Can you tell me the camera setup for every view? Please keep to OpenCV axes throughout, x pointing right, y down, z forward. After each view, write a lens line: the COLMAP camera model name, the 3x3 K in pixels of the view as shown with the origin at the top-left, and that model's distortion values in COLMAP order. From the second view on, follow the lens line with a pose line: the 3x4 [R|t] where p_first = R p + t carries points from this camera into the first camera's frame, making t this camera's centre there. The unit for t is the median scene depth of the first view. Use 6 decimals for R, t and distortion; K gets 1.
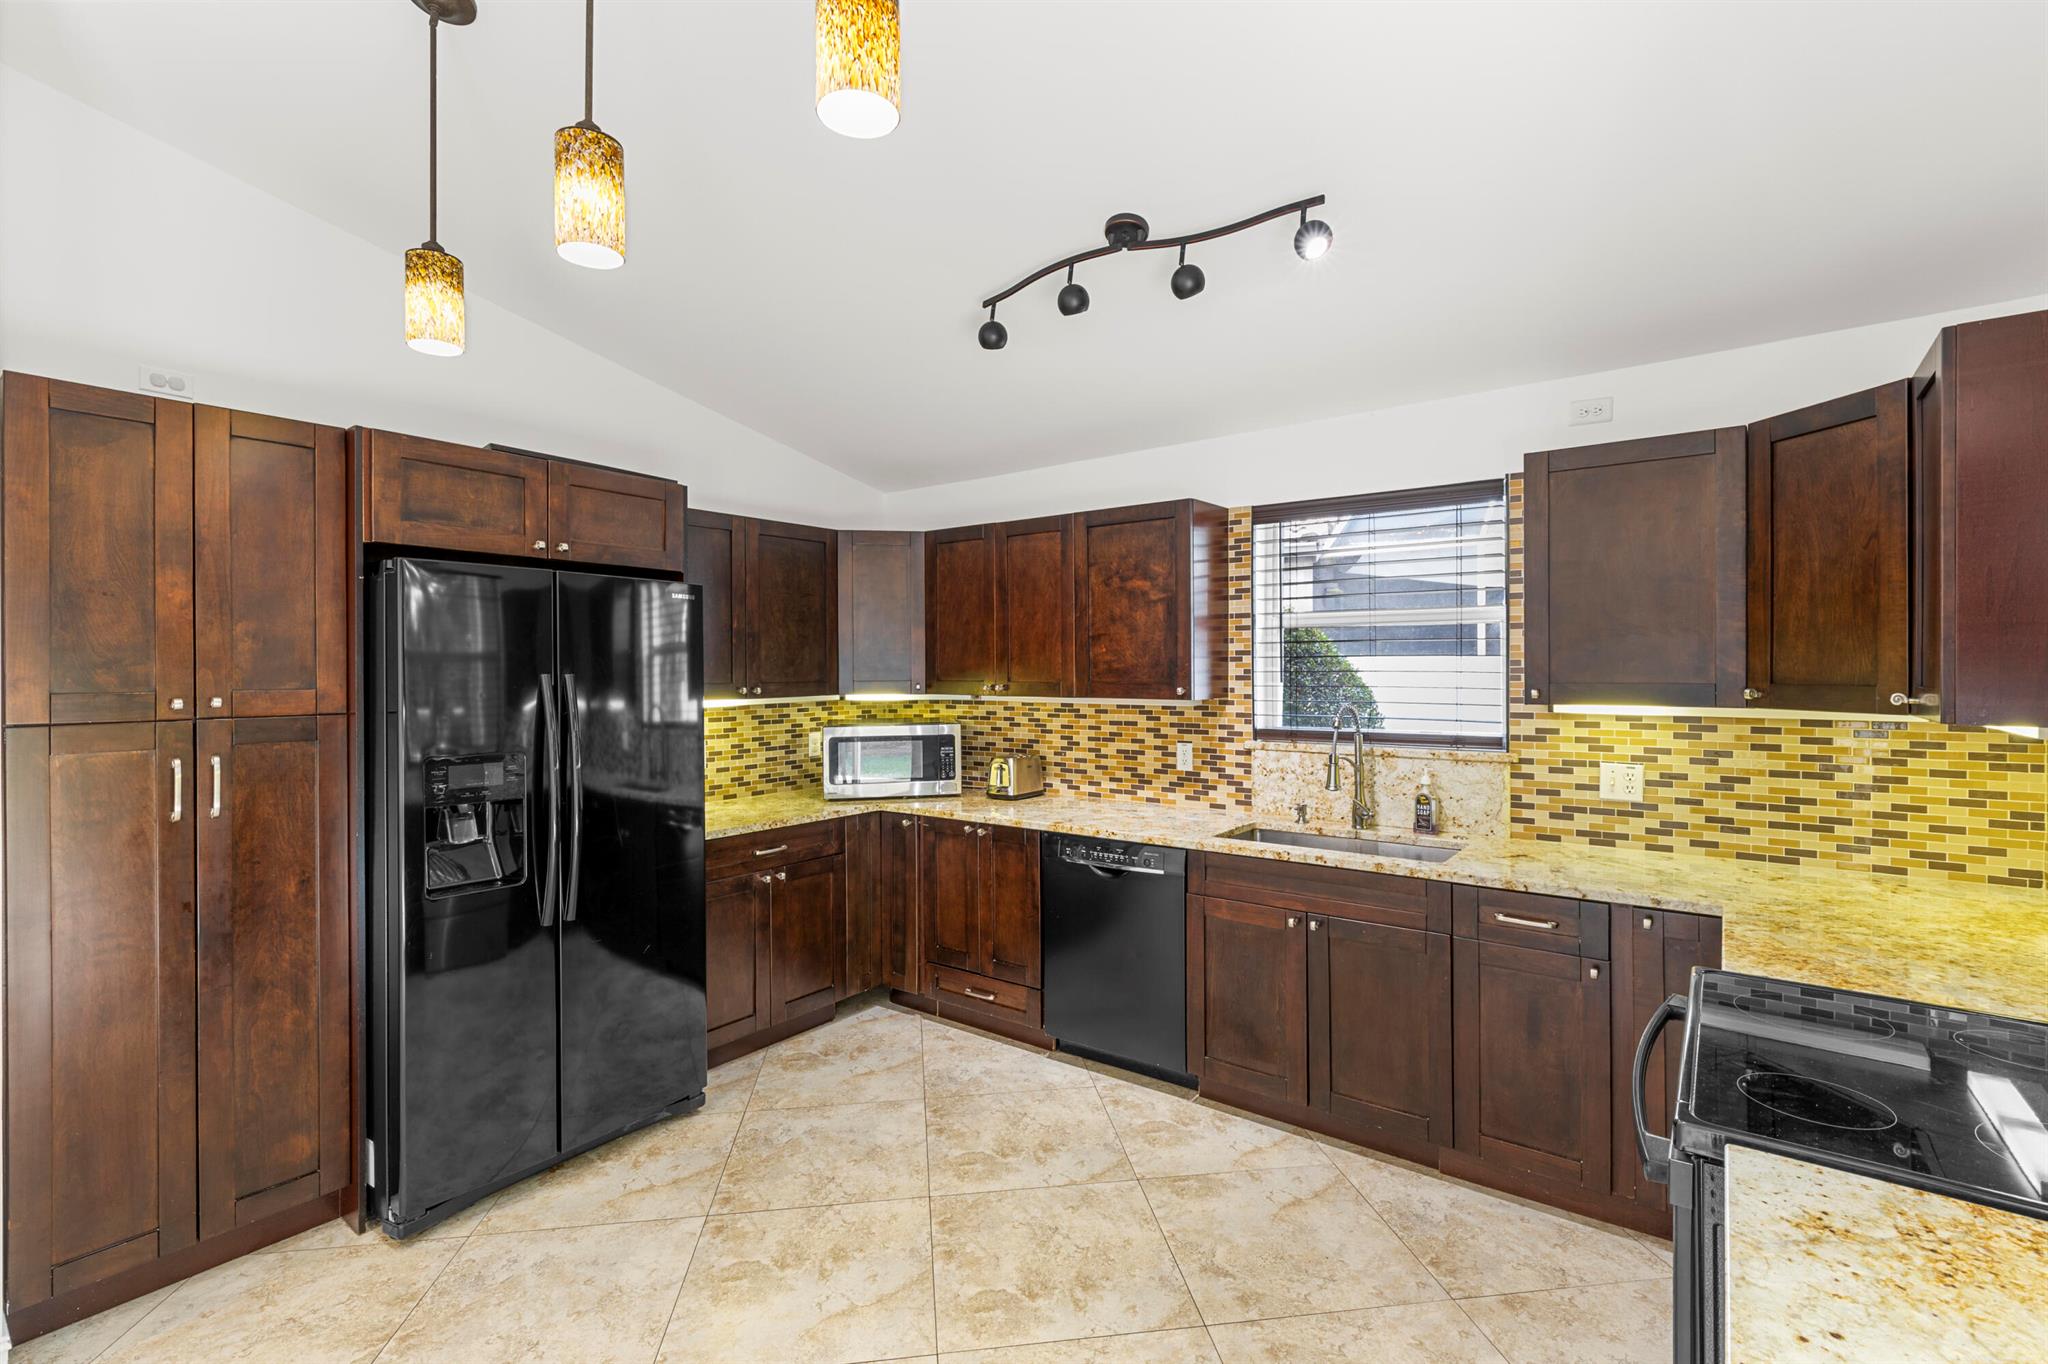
lens RADIAL K [[921.1, 0, 1030.3], [0, 921.1, 671.1], [0, 0, 1]] dist [0.007944, -0.001480]
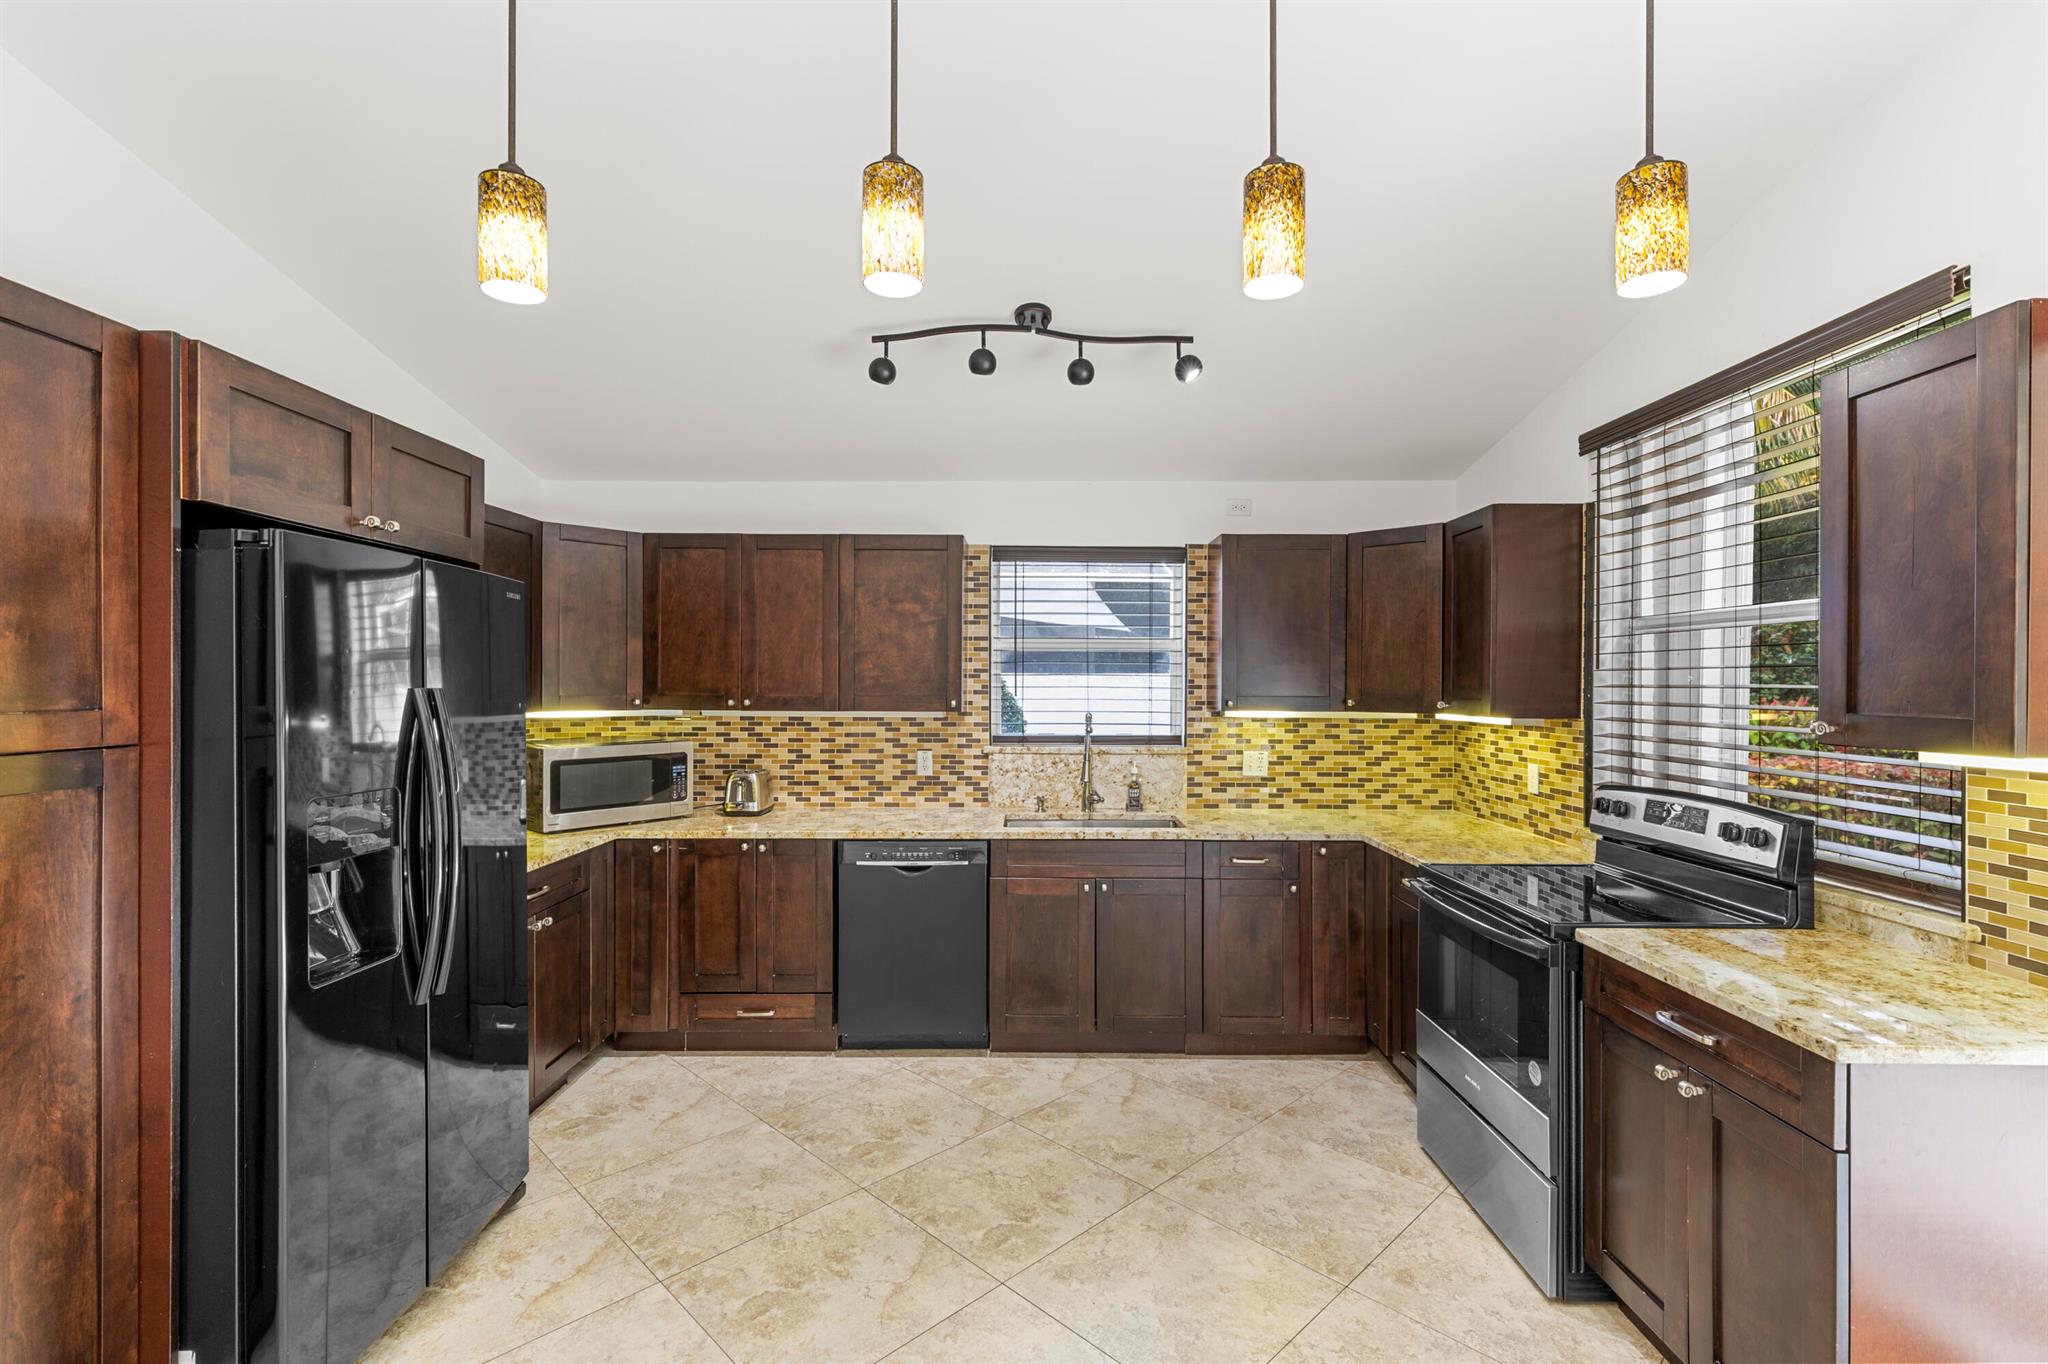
lens RADIAL K [[921.1, 0, 1025.6], [0, 921.1, 683.9], [0, 0, 1]] dist [0.007944, -0.001480]
pose [[0.802471, 0.005413, 0.596667, -0.515503], [-0.005045, 0.999985, -0.002286, -0.000950], [-0.596670, -0.001175, 0.802486, 0.044243]]
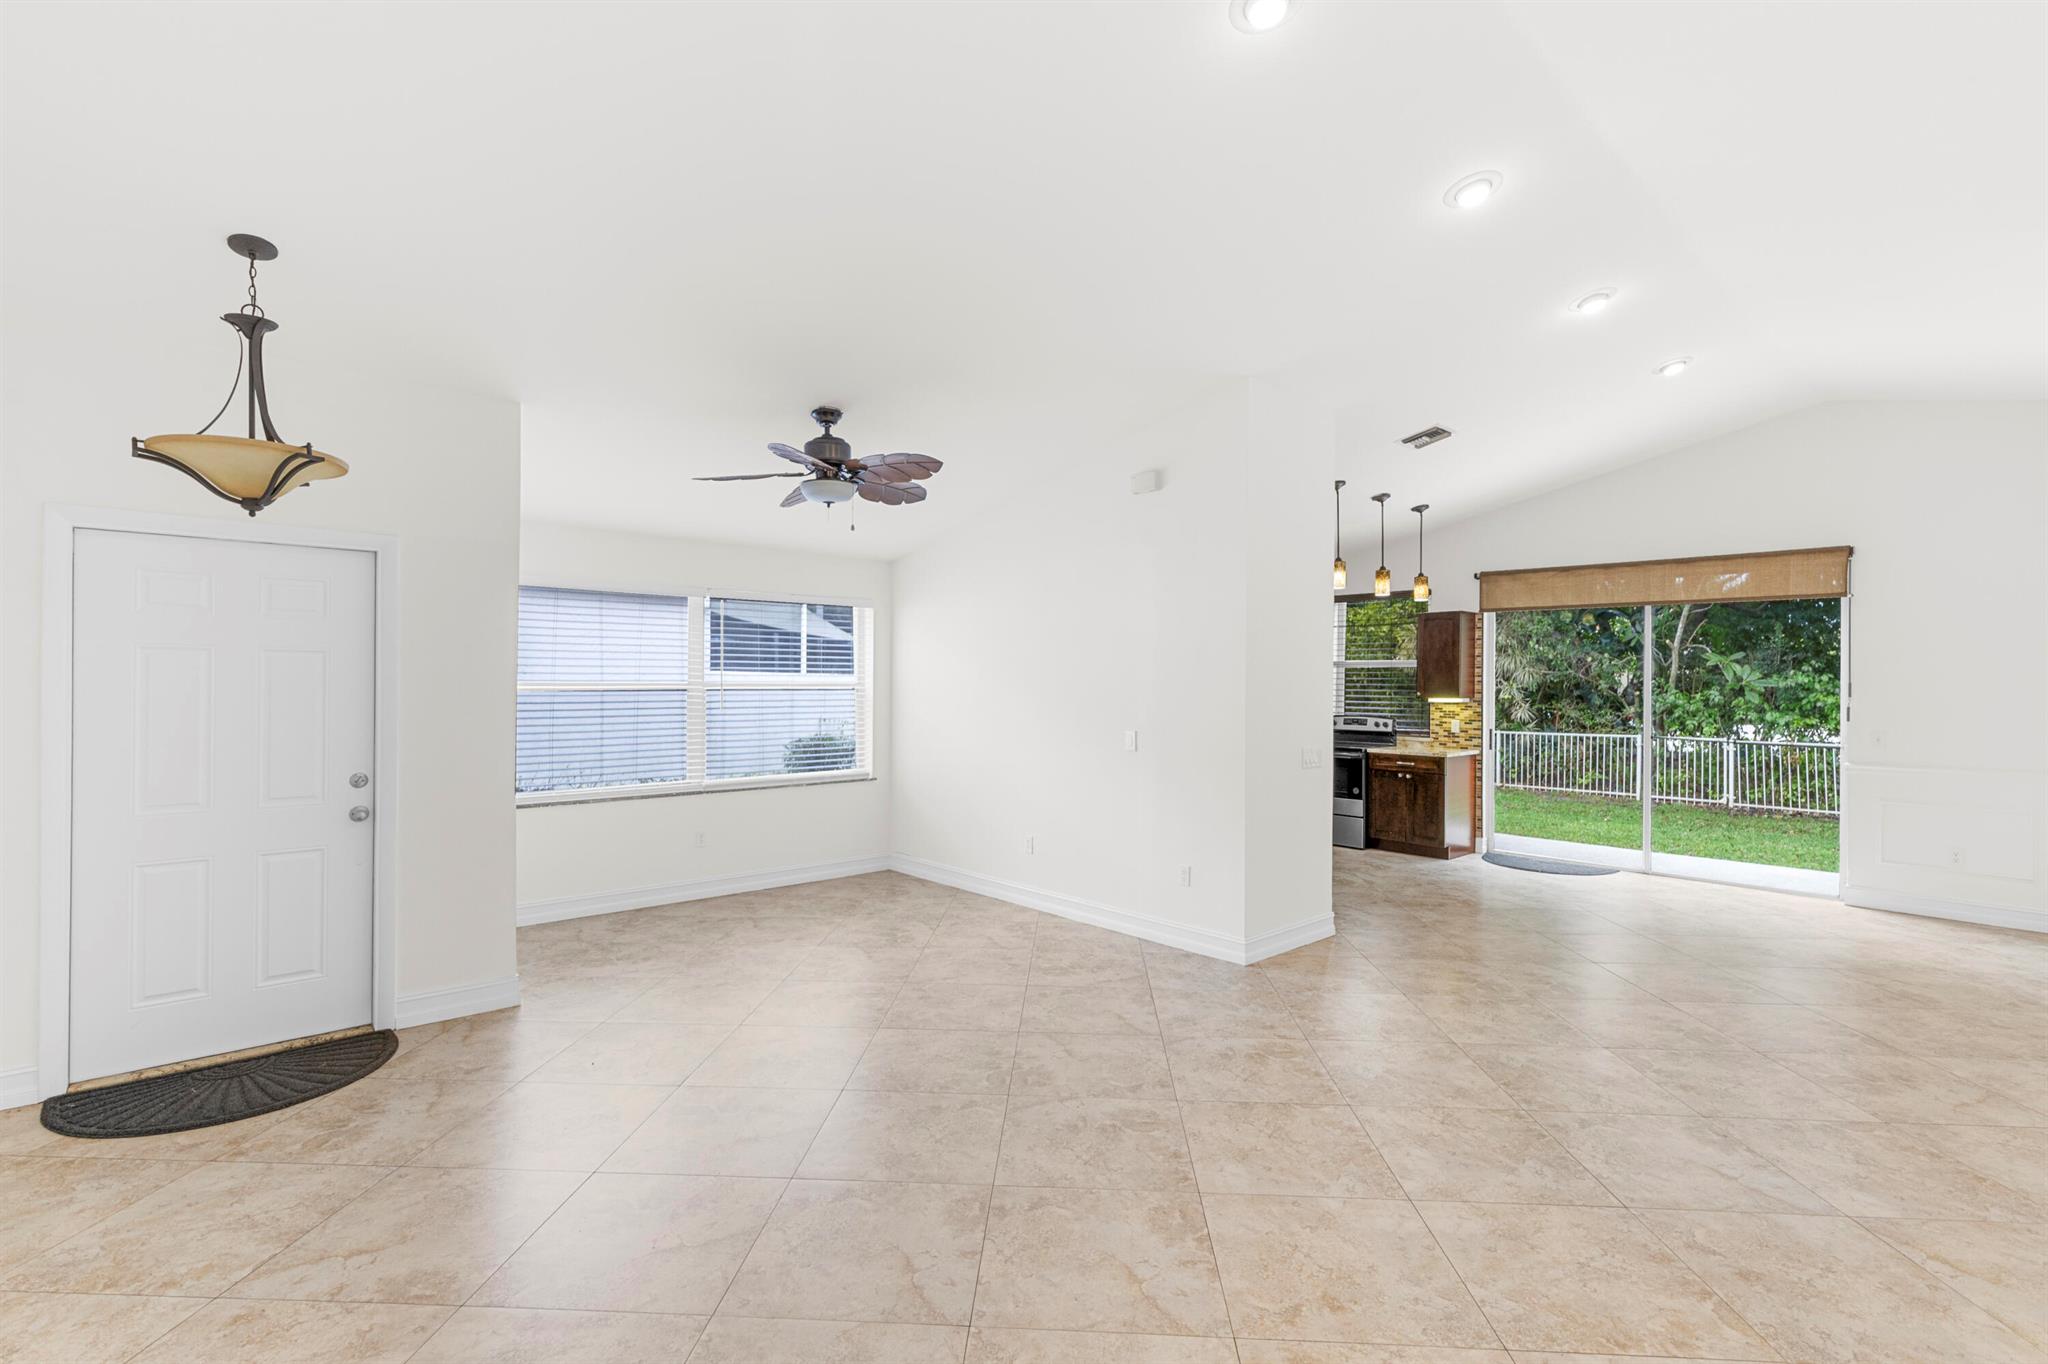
lens RADIAL K [[921.1, 0, 1040.0], [0, 921.1, 685.9], [0, 0, 1]] dist [0.007944, -0.001480]
pose [[0.189080, 0.004513, 0.981951, -2.622619], [-0.002018, 0.999989, -0.004207, 0.013951], [-0.981960, -0.001186, 0.189087, 0.813821]]
